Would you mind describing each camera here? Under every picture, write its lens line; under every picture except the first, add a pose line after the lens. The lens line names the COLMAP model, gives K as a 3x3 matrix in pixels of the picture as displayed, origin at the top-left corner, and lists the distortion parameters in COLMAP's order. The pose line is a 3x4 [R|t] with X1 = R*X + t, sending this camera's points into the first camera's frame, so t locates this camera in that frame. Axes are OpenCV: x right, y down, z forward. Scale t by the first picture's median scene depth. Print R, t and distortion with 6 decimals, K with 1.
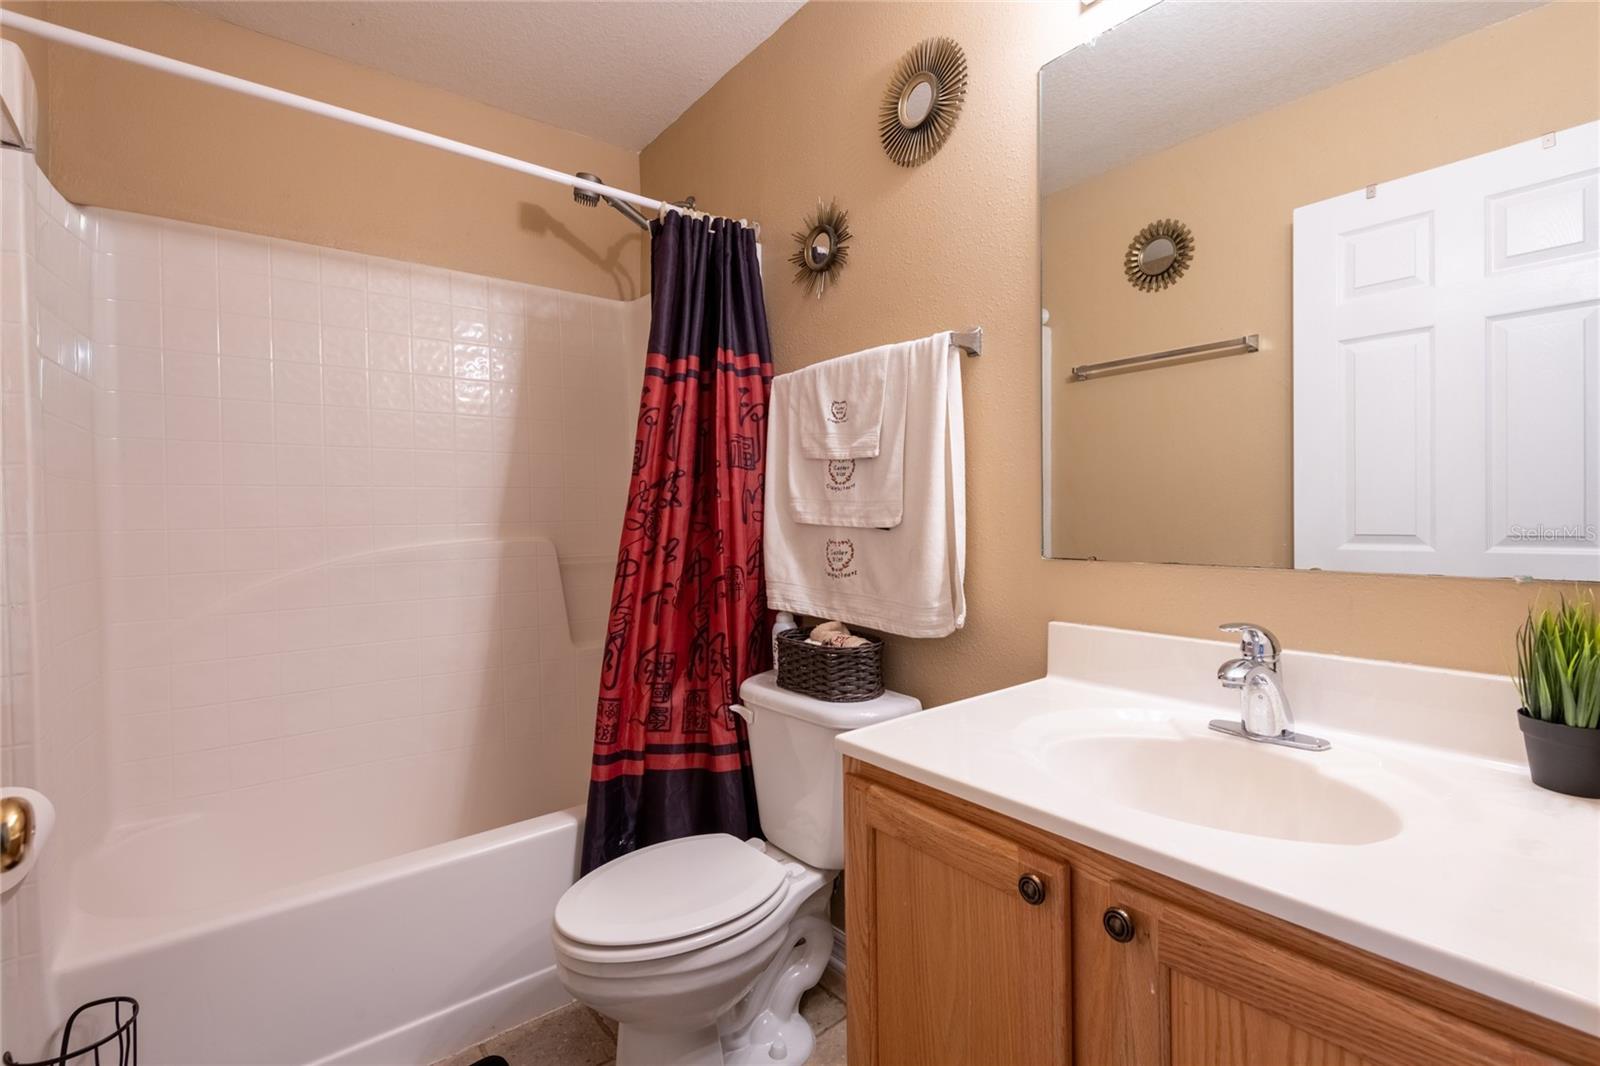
lens RADIAL K [[732.6, 0, 800.0], [0, 732.6, 533.0], [0, 0, 1]] dist [0.025692, -0.016924]
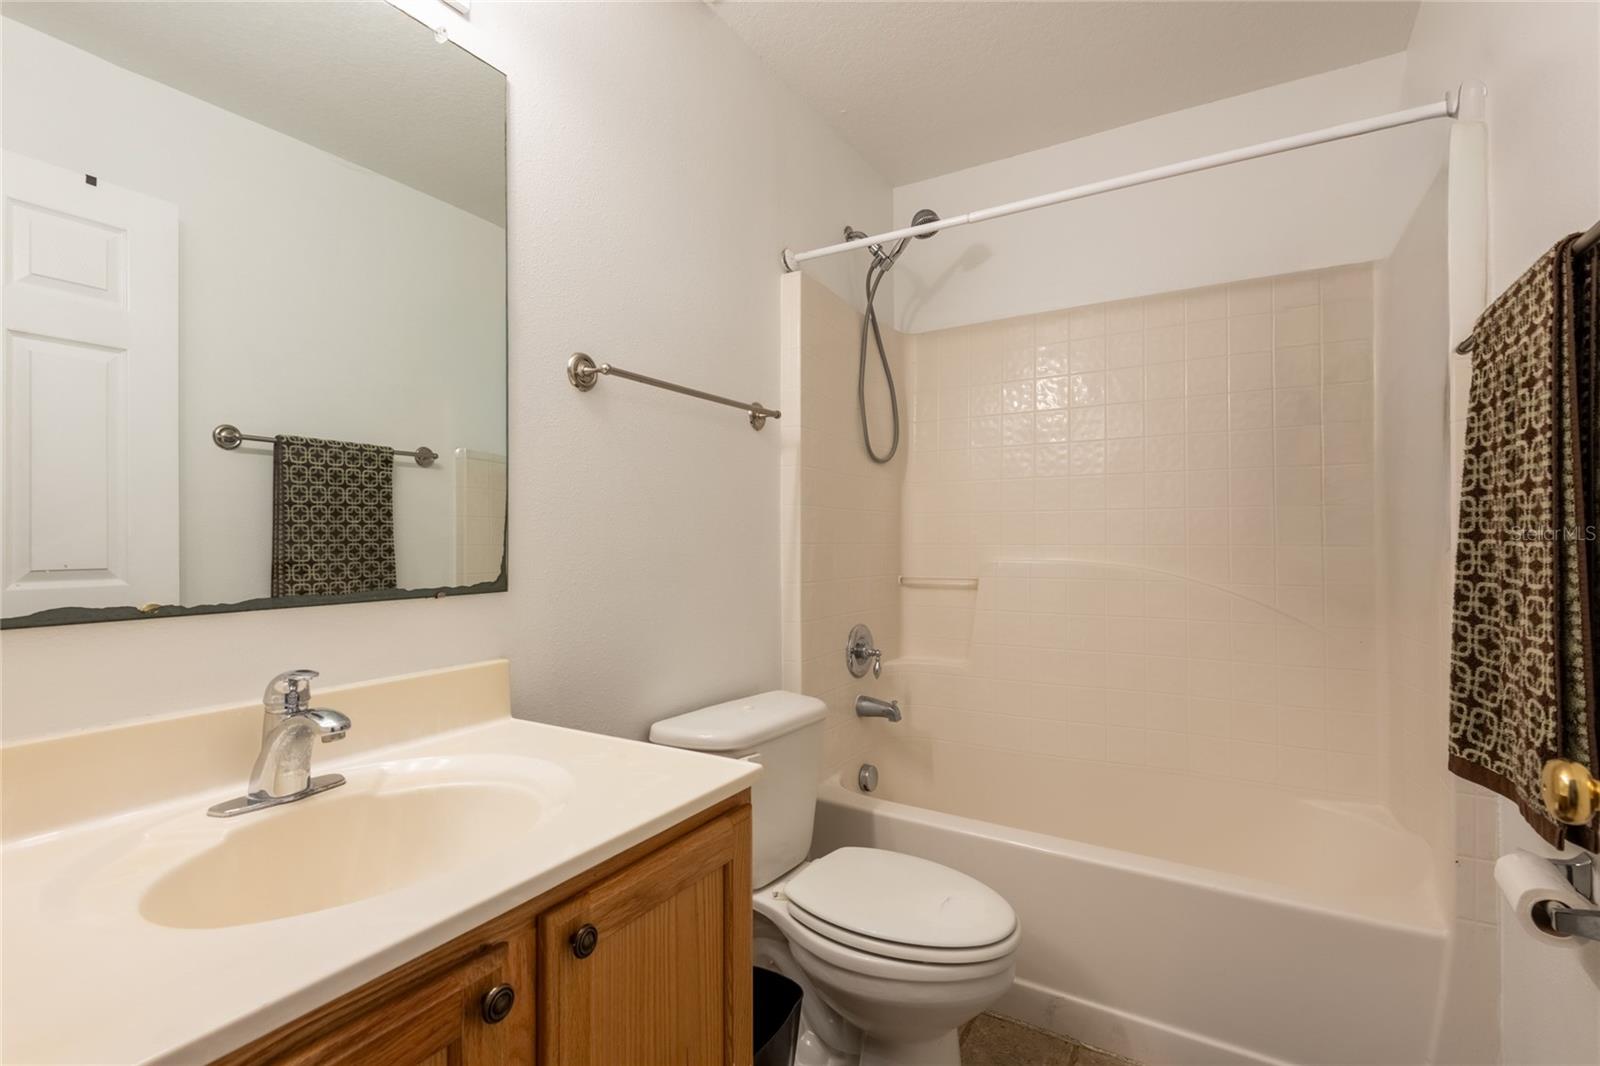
lens RADIAL K [[732.6, 0, 800.0], [0, 732.6, 533.0], [0, 0, 1]] dist [0.025692, -0.016924]
pose [[-0.346613, 0.014041, 0.937903, -0.313239], [0.028455, 0.999585, -0.004449, -0.014434], [-0.937576, 0.025146, -0.346869, 0.519075]]
